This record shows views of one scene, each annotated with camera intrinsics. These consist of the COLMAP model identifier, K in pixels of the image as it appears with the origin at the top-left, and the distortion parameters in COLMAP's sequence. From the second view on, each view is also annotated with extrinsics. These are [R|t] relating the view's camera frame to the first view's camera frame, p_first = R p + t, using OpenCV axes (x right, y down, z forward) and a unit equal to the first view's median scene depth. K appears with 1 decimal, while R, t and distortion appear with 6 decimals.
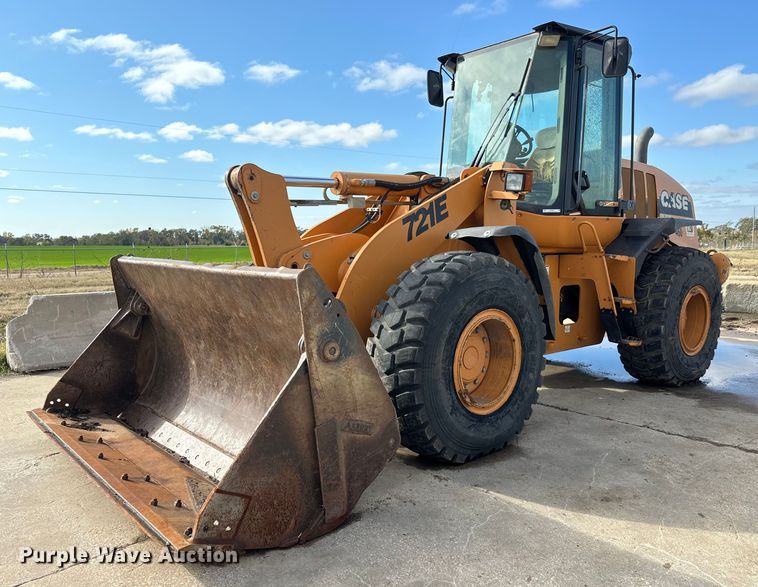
lens RADIAL K [[640.1, 0, 380.4], [0, 640.1, 297.3], [0, 0, 1]] dist [0.054886, -0.009188]
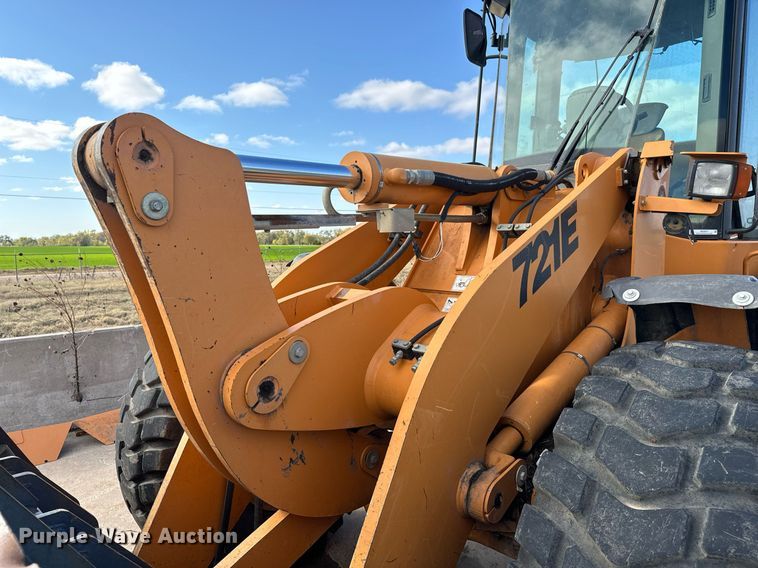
lens RADIAL K [[530.9, 0, 377.7], [0, 530.9, 282.0], [0, 0, 1]] dist [0.051301, -0.044951]
pose [[0.993690, -0.010566, 0.111665, -0.095493], [0.011336, 0.999916, -0.006256, -0.100152], [-0.111589, 0.007482, 0.993726, 0.616133]]
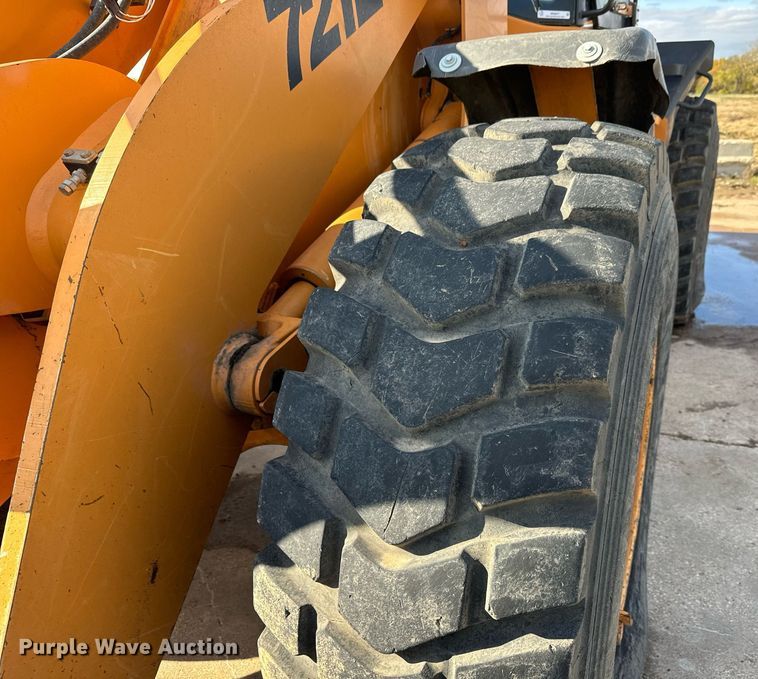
lens RADIAL K [[627.5, 0, 453.0], [0, 627.5, 337.5], [0, 0, 1]] dist [0.036717, -0.005591]
pose [[0.883854, -0.187774, 0.428418, -0.032549], [0.066676, 0.957112, 0.281940, -0.054430], [-0.462986, -0.220629, 0.858468, 0.680209]]
